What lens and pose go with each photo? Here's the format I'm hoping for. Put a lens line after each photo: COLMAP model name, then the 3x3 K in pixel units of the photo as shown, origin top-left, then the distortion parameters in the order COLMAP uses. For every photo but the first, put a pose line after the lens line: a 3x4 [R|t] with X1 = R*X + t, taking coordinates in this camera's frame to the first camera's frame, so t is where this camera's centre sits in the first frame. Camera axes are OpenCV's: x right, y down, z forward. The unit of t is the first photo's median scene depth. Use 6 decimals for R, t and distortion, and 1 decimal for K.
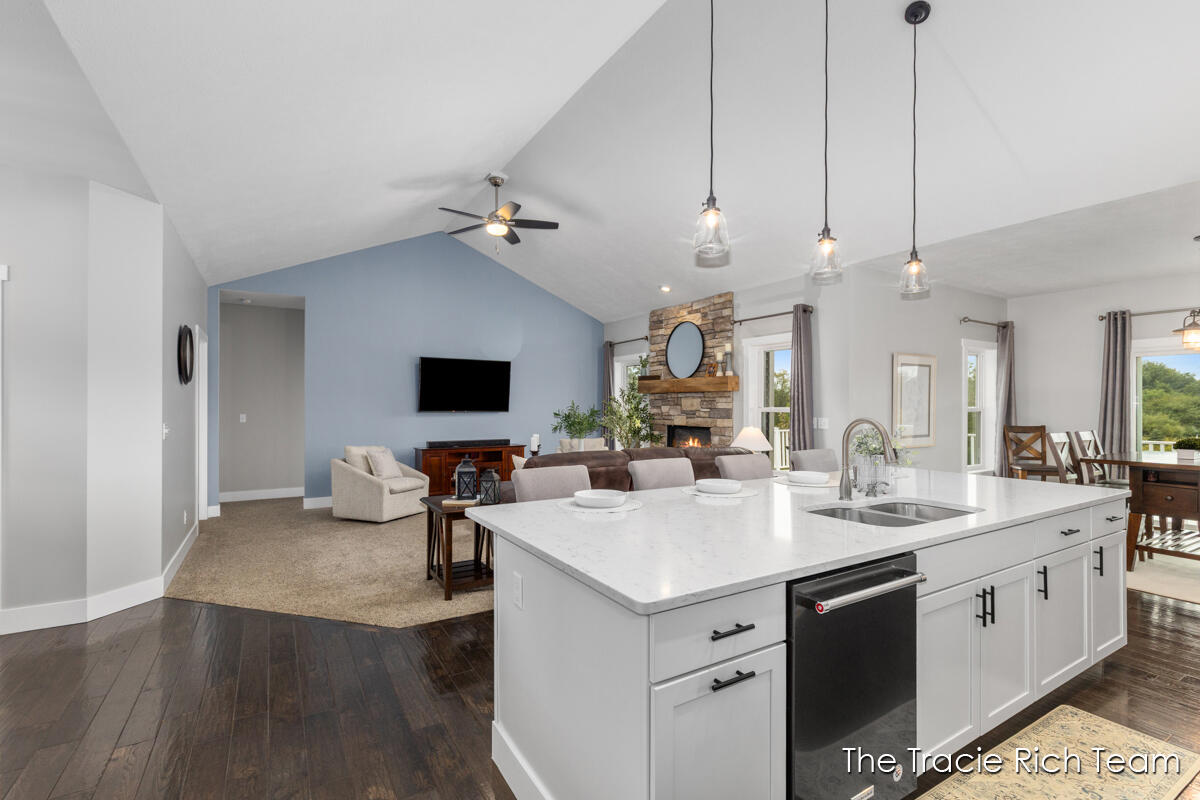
lens RADIAL K [[540.7, 0, 607.4], [0, 540.7, 416.9], [0, 0, 1]] dist [0.004584, 0.003318]
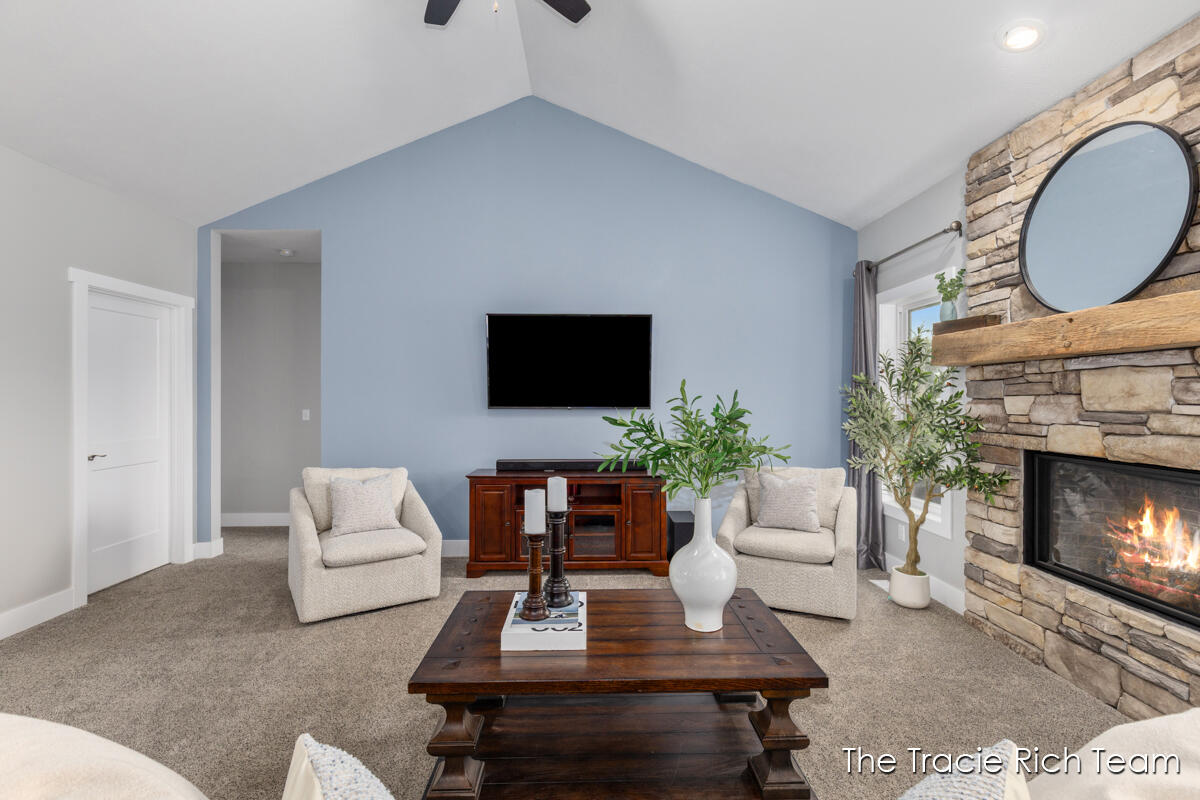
lens RADIAL K [[540.7, 0, 605.8], [0, 540.7, 401.1], [0, 0, 1]] dist [0.004584, 0.003318]
pose [[0.867077, 0.000867, -0.498173, 0.053362], [-0.009010, 0.999862, -0.013943, -0.010667], [0.498092, 0.016578, 0.866966, 0.596727]]
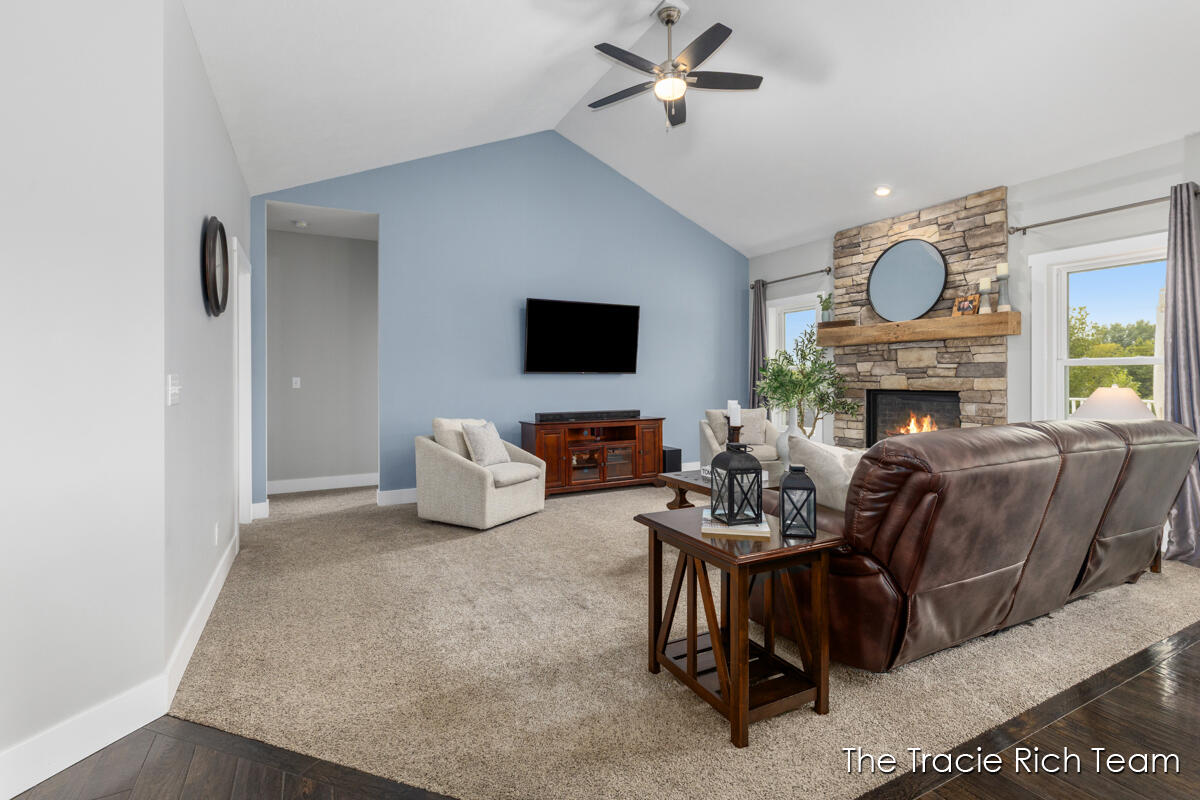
lens RADIAL K [[540.7, 0, 601.4], [0, 540.7, 389.8], [0, 0, 1]] dist [0.004584, 0.003318]
pose [[0.997986, -0.004977, -0.063231, -0.212262], [0.004822, 0.999985, -0.002590, 0.017327], [0.063243, 0.002280, 0.997996, 0.289978]]
